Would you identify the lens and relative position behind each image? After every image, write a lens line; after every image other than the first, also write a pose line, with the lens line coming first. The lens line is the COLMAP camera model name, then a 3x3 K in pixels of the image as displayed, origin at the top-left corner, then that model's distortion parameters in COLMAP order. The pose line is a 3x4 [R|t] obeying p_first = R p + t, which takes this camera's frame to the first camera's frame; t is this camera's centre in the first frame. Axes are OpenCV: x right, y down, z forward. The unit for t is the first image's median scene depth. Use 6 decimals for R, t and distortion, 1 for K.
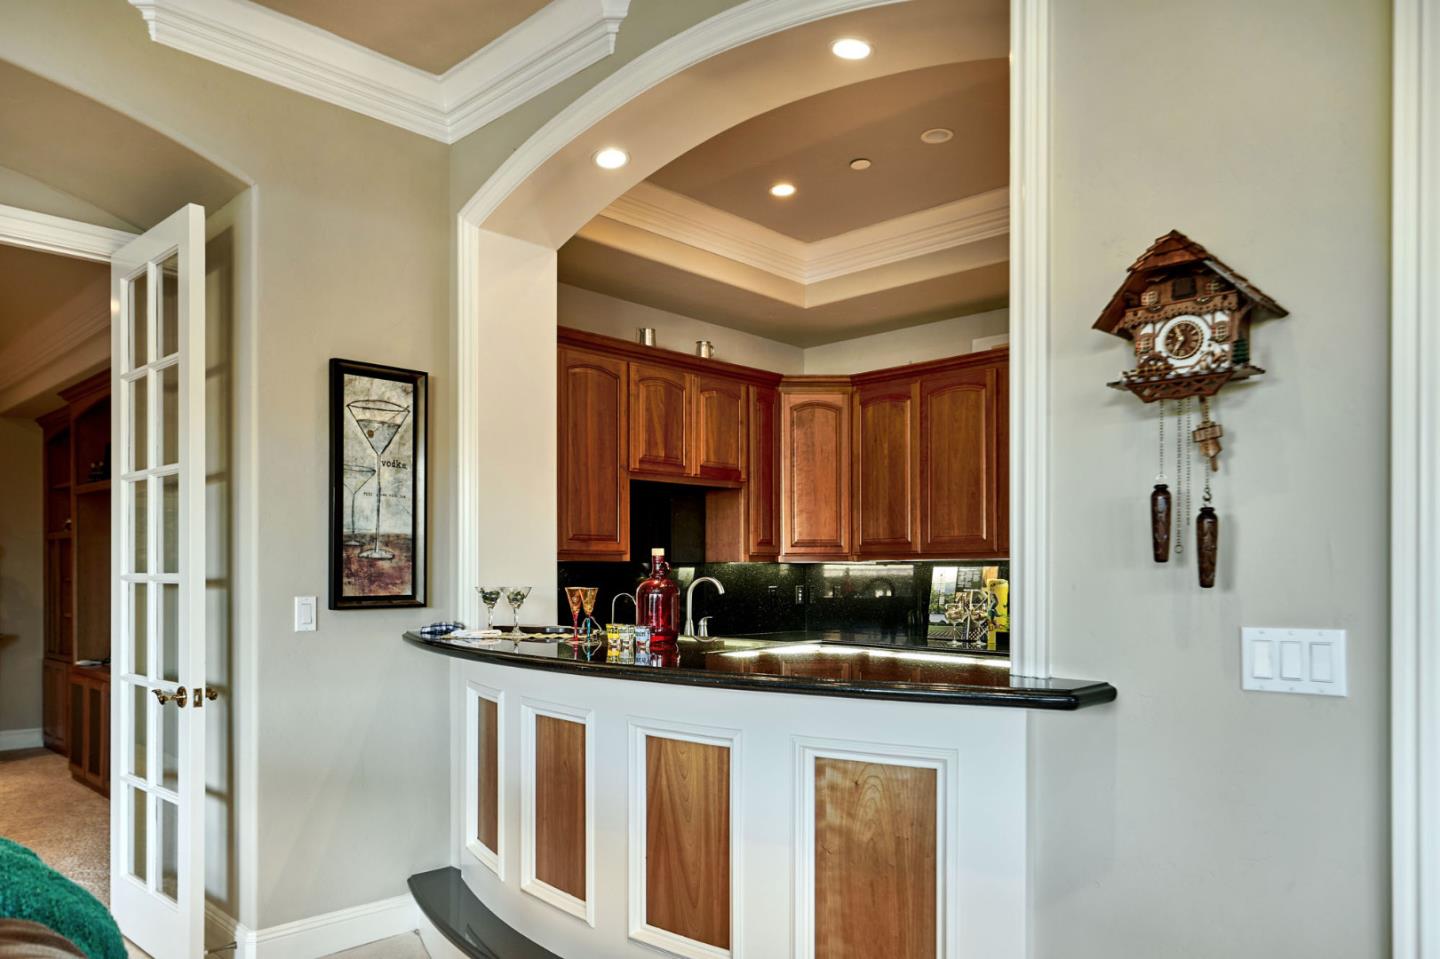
lens RADIAL K [[1007.6, 0, 720.6], [0, 1007.6, 573.1], [0, 0, 1]] dist [-0.000735, -0.000310]
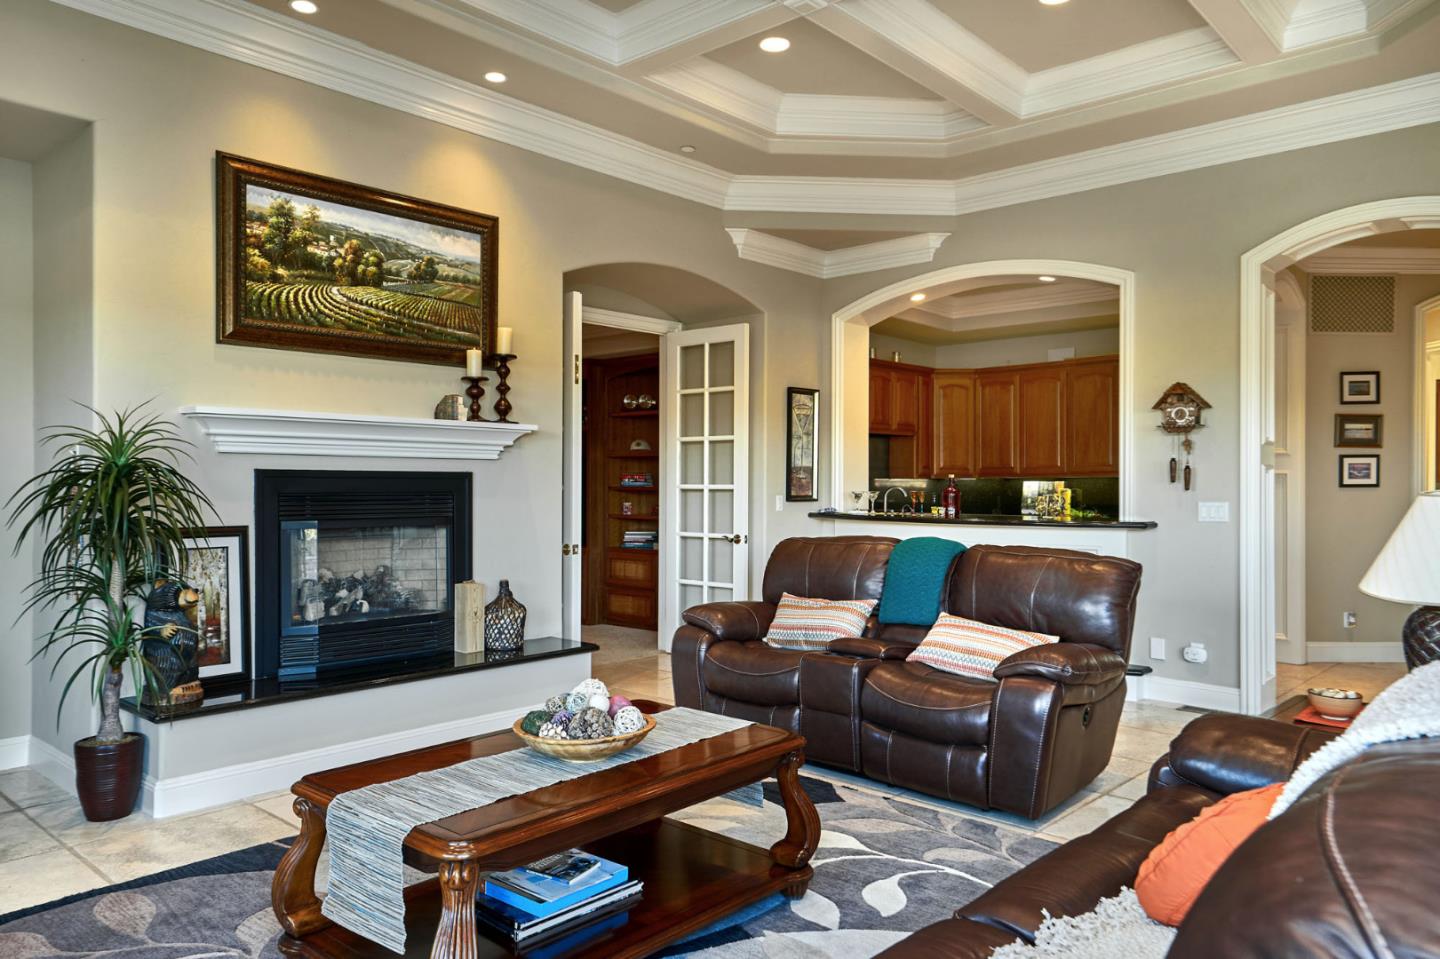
lens RADIAL K [[1011.3, 0, 720.0], [0, 1011.3, 479.5], [0, 0, 1]] dist [0.020589, 0.001518]
pose [[0.999631, 0.001923, 0.027084, -0.390308], [-0.001804, 0.999989, -0.004435, -0.000899], [-0.027092, 0.004385, 0.999623, -0.783487]]
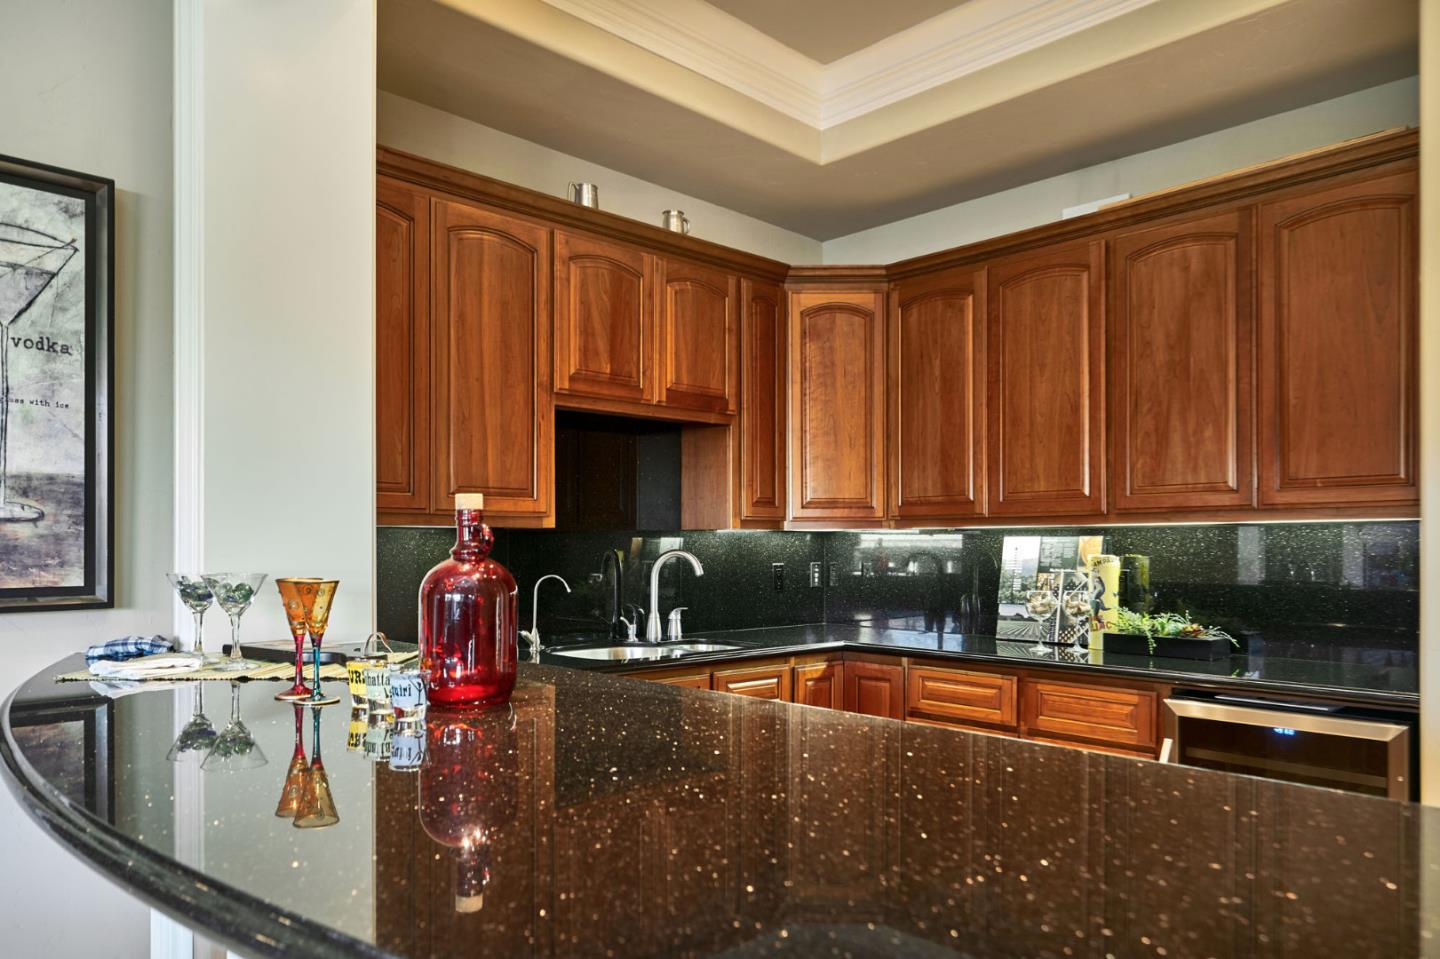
lens RADIAL K [[1011.7, 0, 720.1], [0, 1011.7, 541.2], [0, 0, 1]] dist [0.000380, -0.001258]
pose [[0.999527, 0.000853, -0.030737, 0.038993], [-0.000929, 0.999997, -0.002458, -0.001208], [0.030735, 0.002486, 0.999524, 0.323505]]
